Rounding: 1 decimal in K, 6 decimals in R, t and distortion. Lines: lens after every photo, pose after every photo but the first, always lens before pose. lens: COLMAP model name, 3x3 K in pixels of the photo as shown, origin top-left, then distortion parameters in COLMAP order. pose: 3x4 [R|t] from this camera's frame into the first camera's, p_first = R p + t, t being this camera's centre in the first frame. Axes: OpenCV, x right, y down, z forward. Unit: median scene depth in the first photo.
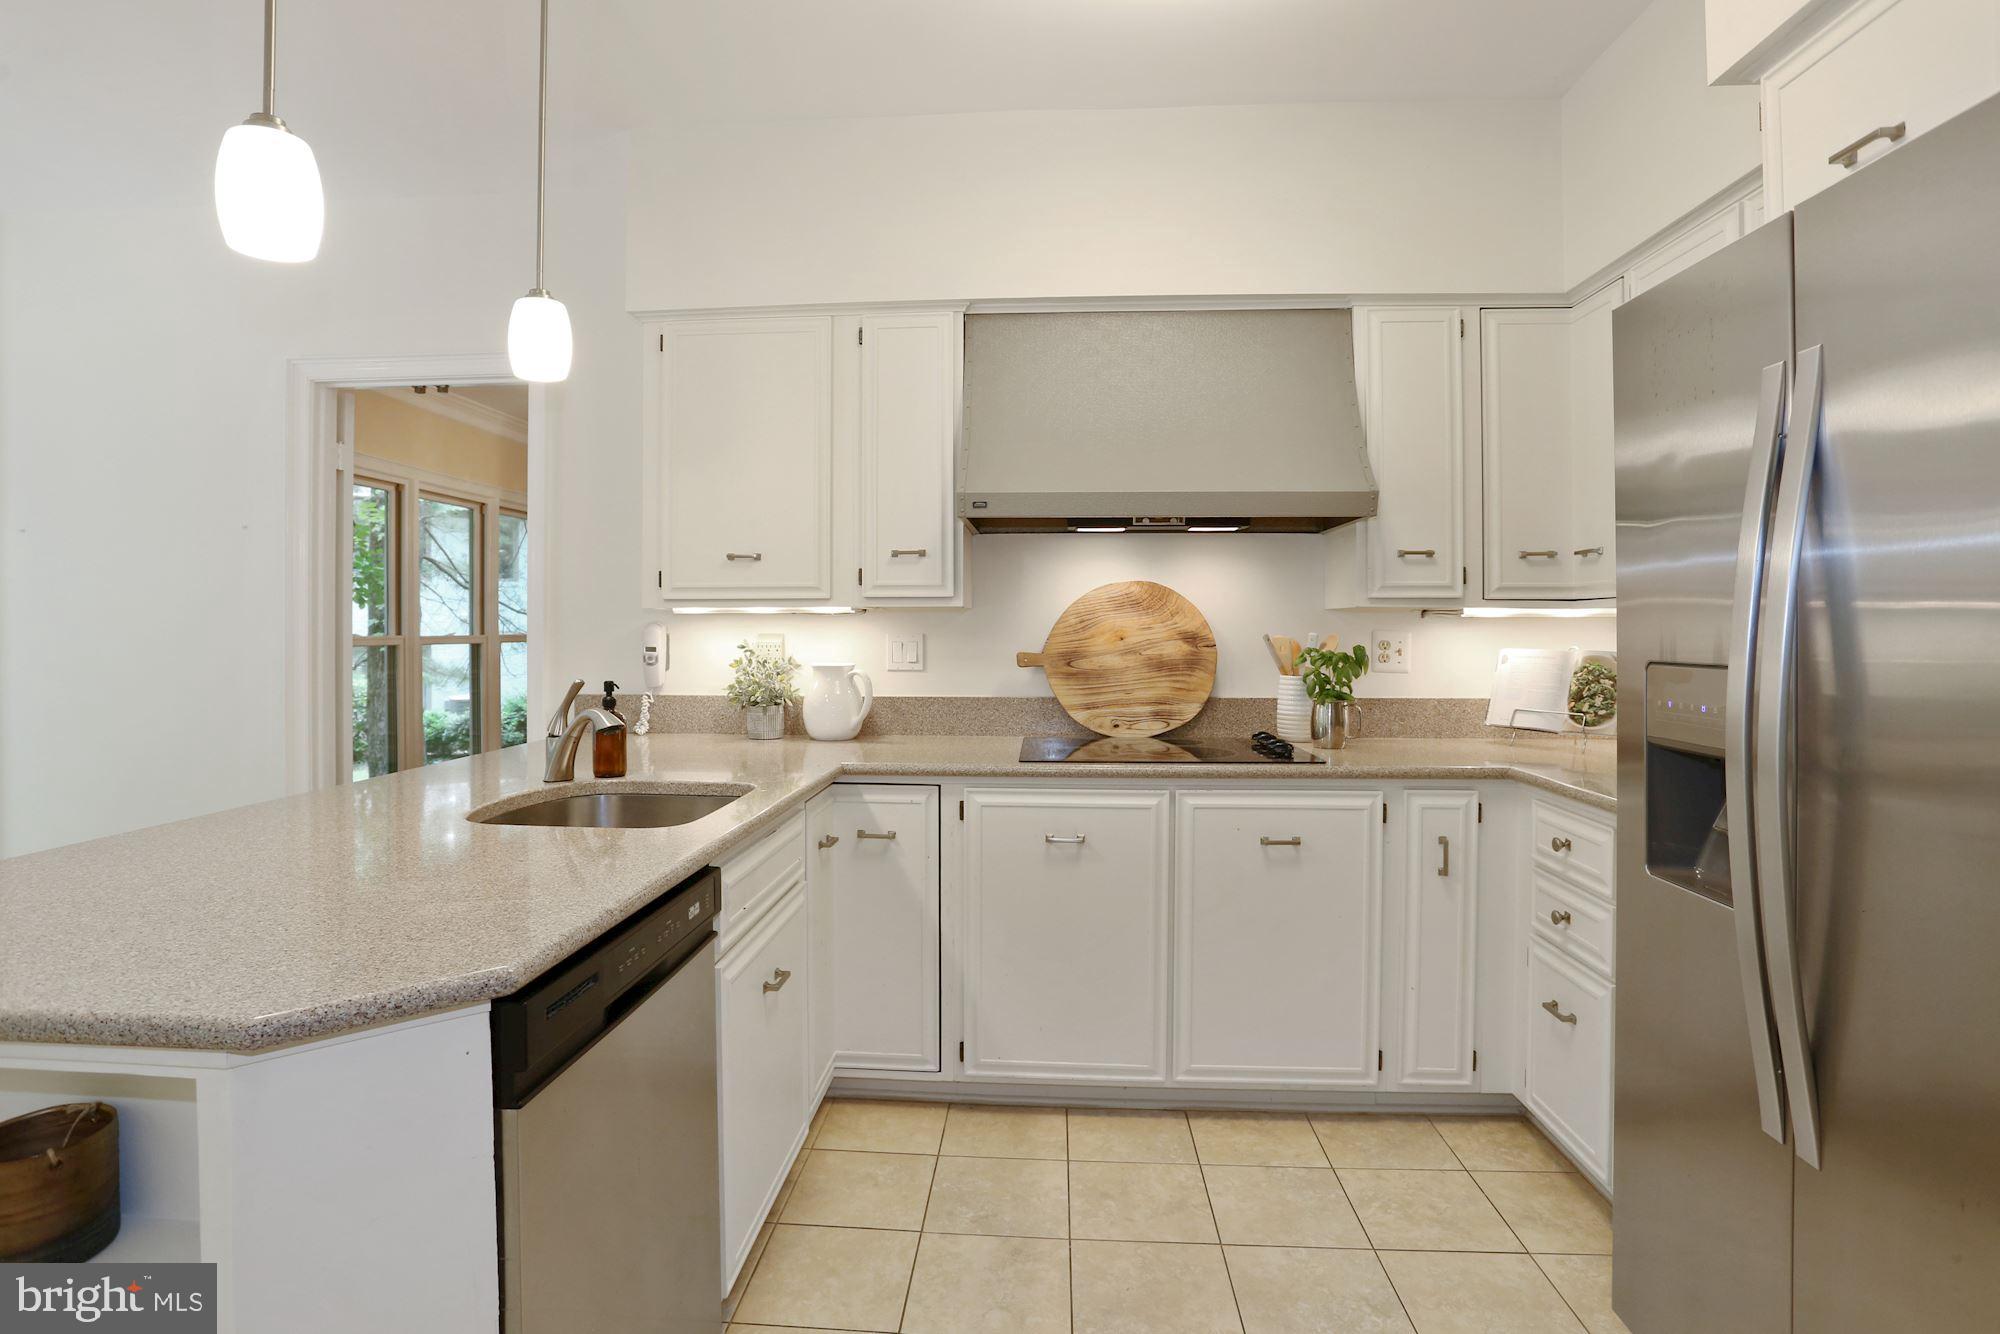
lens RADIAL K [[1006.9, 0, 998.1], [0, 1006.9, 631.4], [0, 0, 1]] dist [-0.063633, 0.001345]
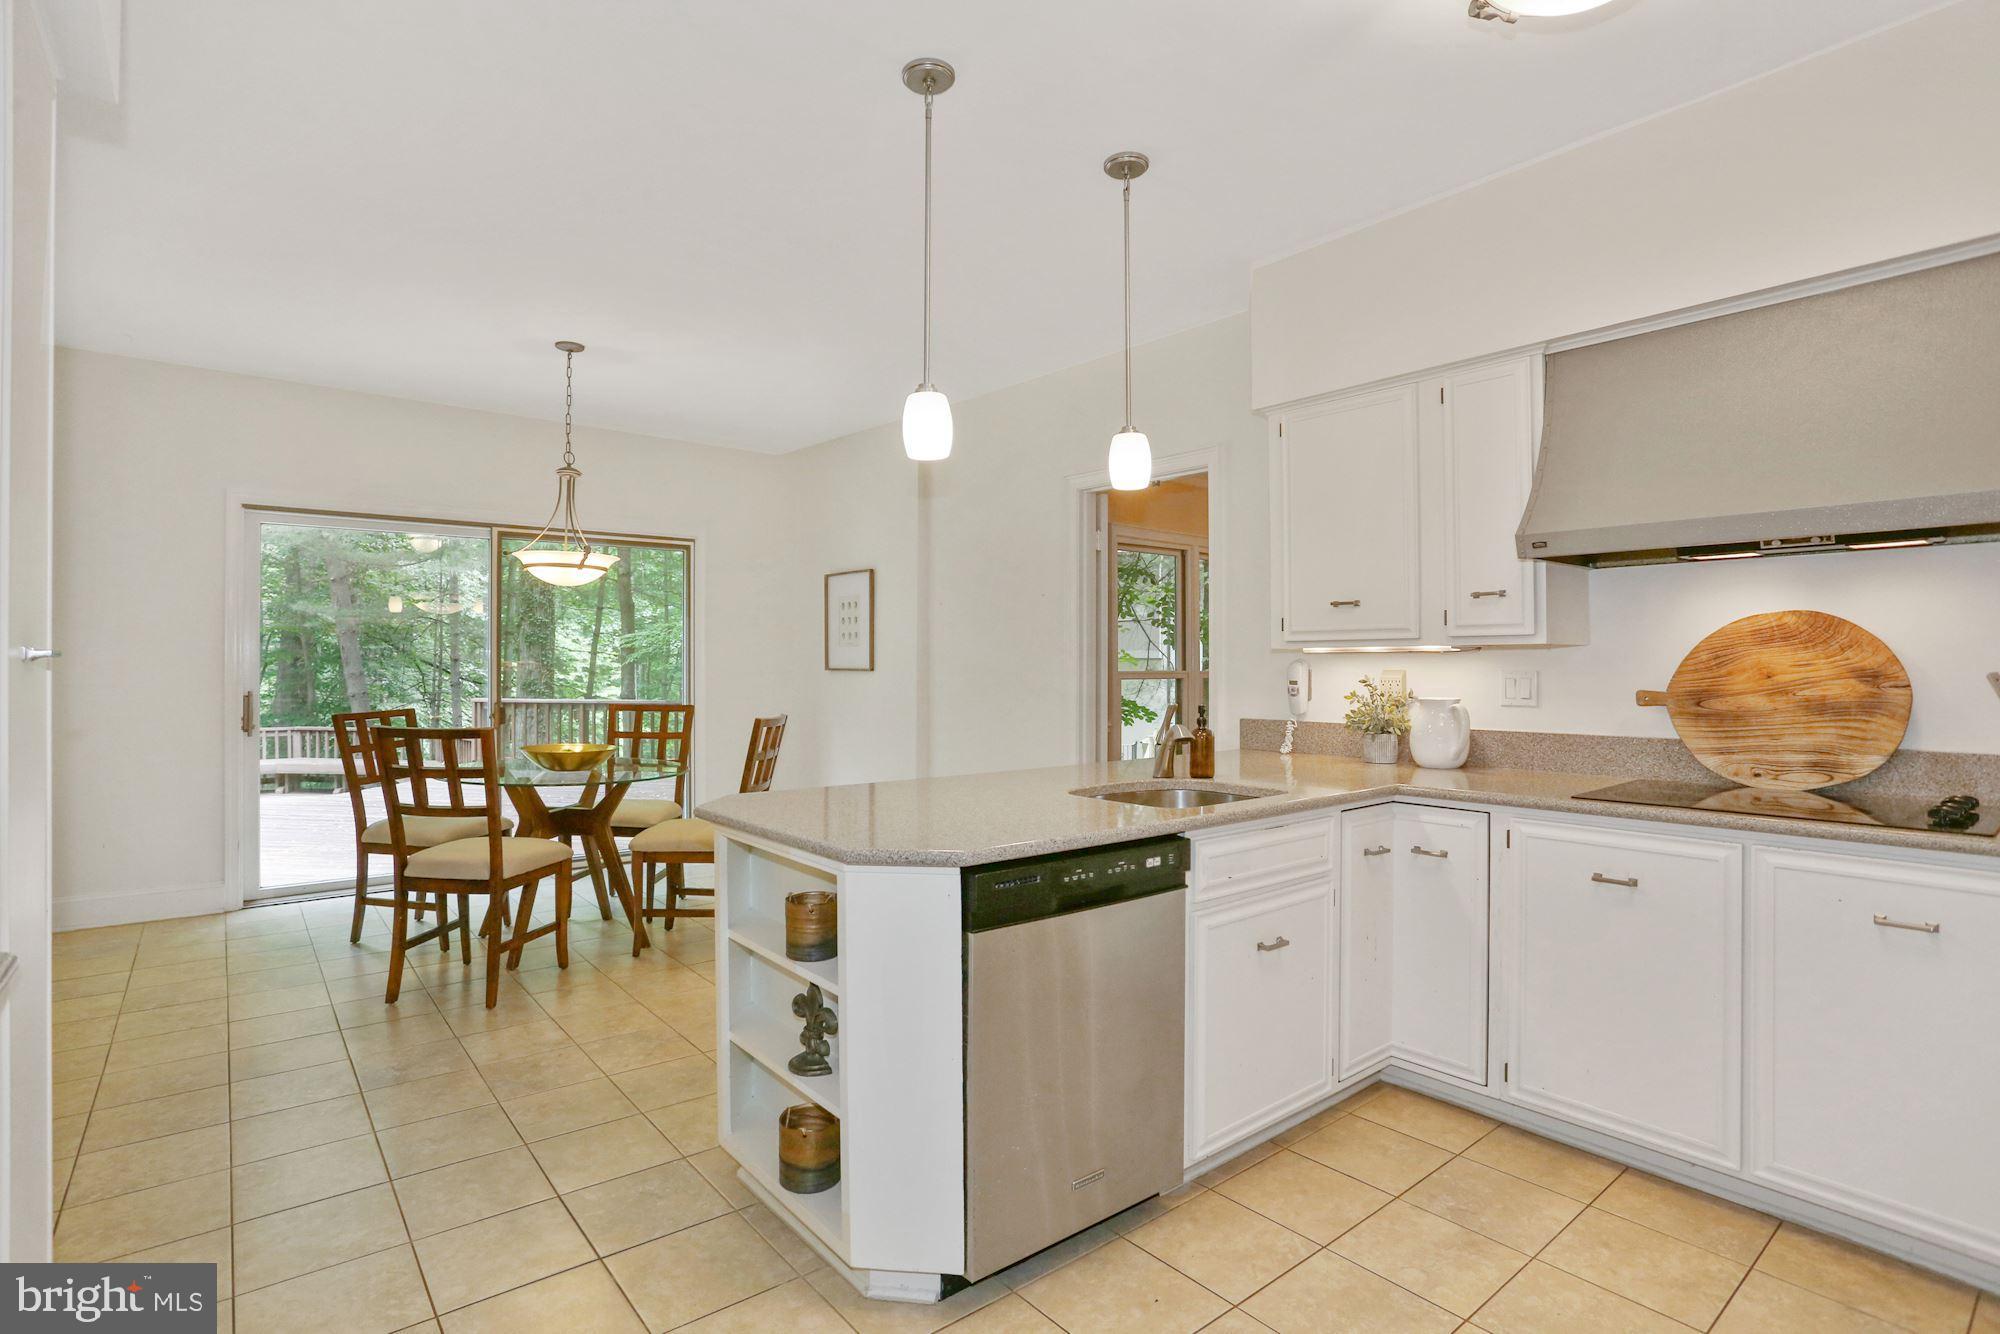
lens RADIAL K [[987.9, 0, 982.7], [0, 987.9, 642.4], [0, 0, 1]] dist [-0.075009, 0.034503]
pose [[0.675439, -0.017310, -0.737212, 0.289674], [-0.001357, 0.999694, -0.024716, -0.001064], [0.737414, 0.017695, 0.675209, -0.075607]]
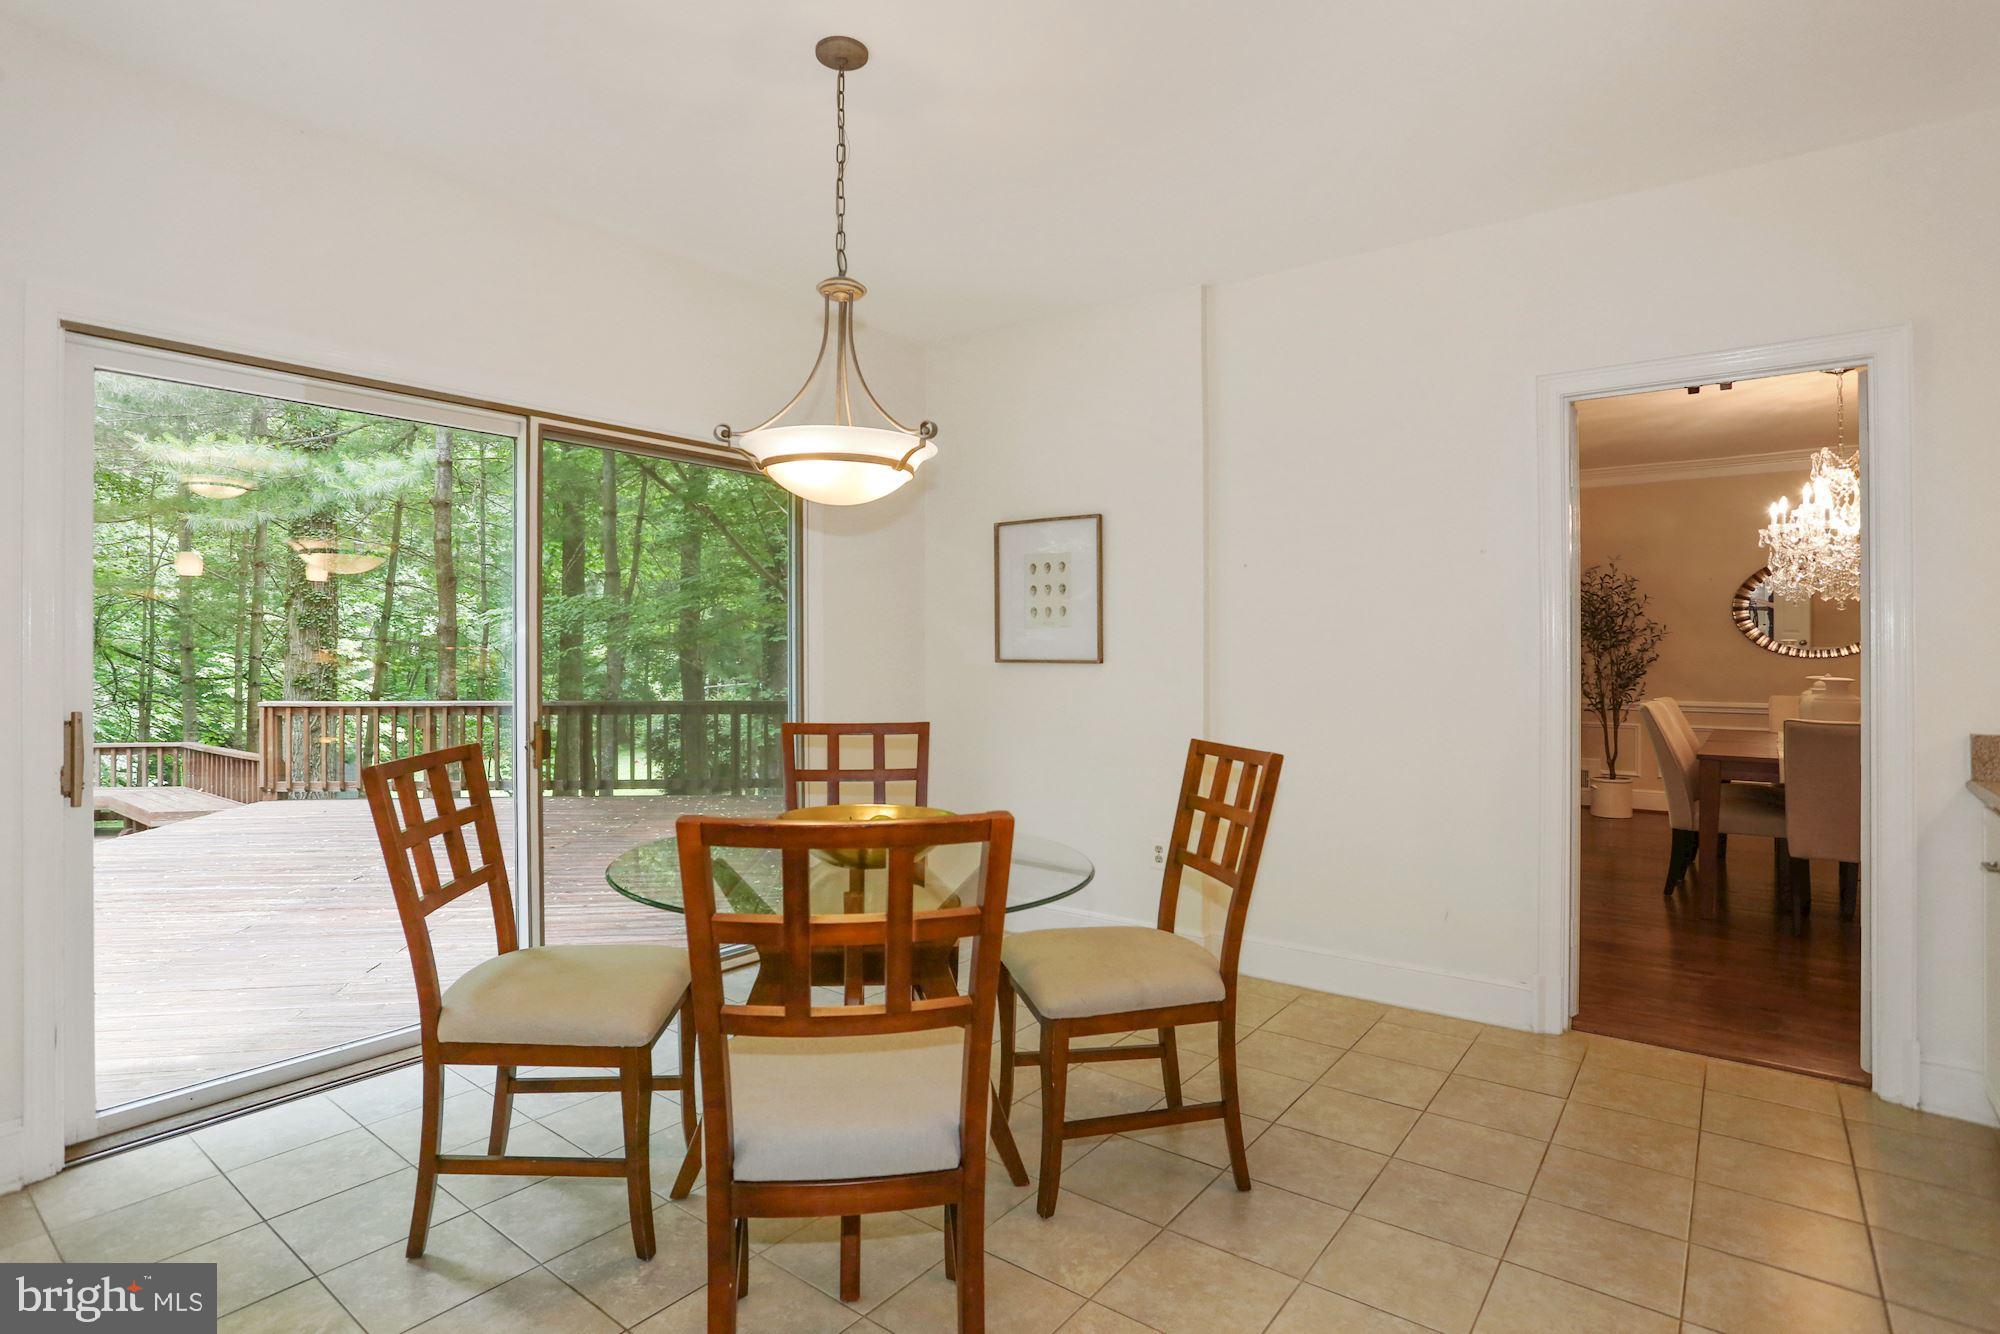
lens RADIAL K [[1001.9, 0, 984.6], [0, 1001.9, 651.0], [0, 0, 1]] dist [-0.075254, 0.034891]
pose [[0.824883, -0.003822, -0.565291, -0.712769], [0.002437, 0.999992, -0.003206, -0.005086], [0.565298, 0.001267, 0.824886, -0.125603]]
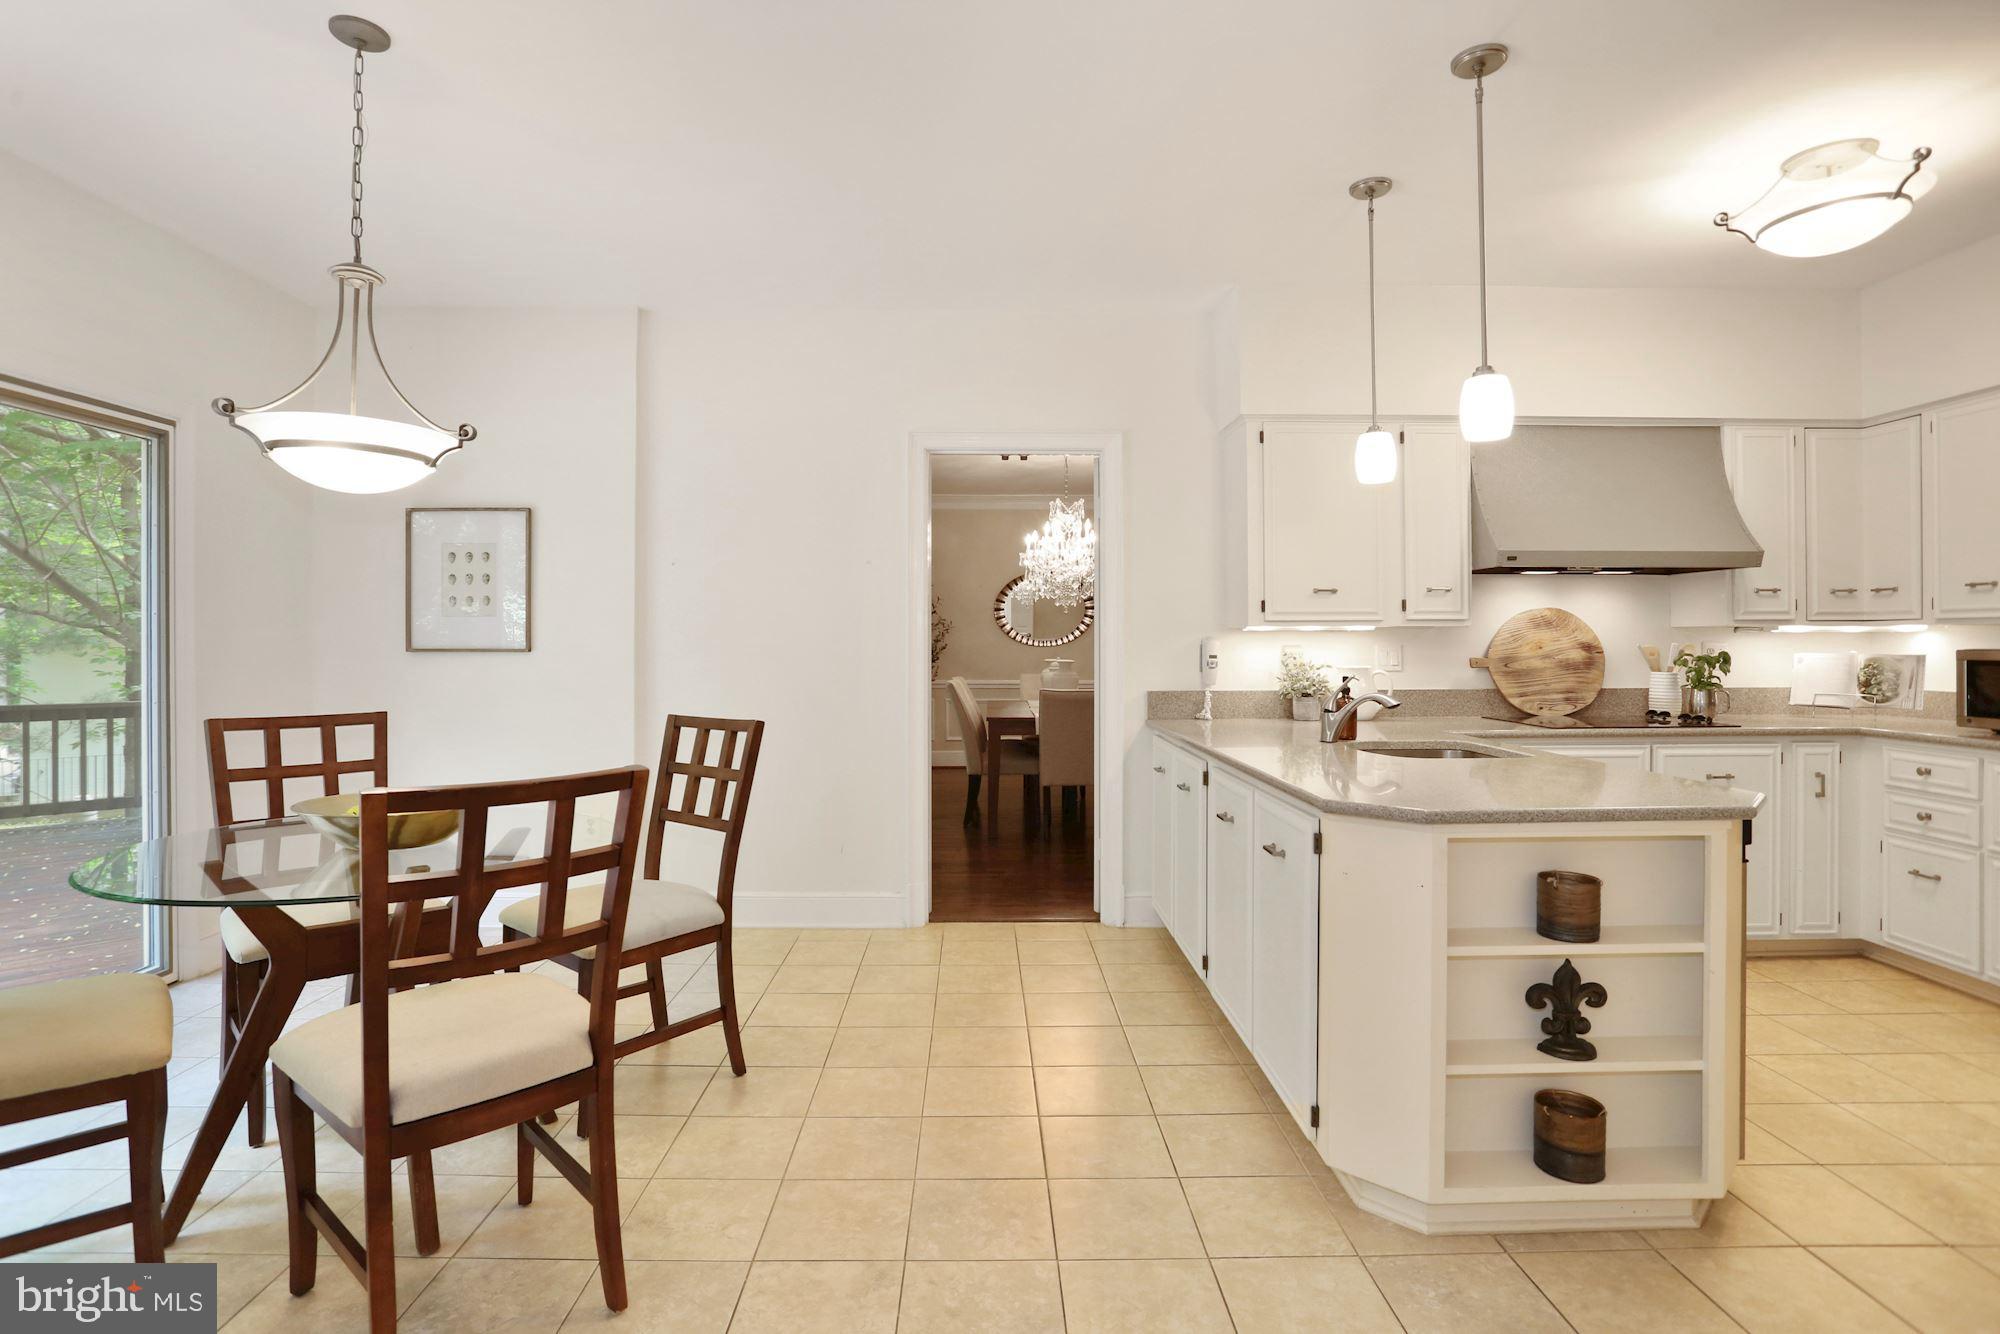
lens RADIAL K [[987.9, 0, 982.7], [0, 987.9, 642.4], [0, 0, 1]] dist [-0.075009, 0.034503]
pose [[0.997469, -0.003573, 0.071019, -0.814378], [0.003627, 0.999993, -0.000640, -0.002410], [-0.071016, 0.000896, 0.997475, -0.341247]]
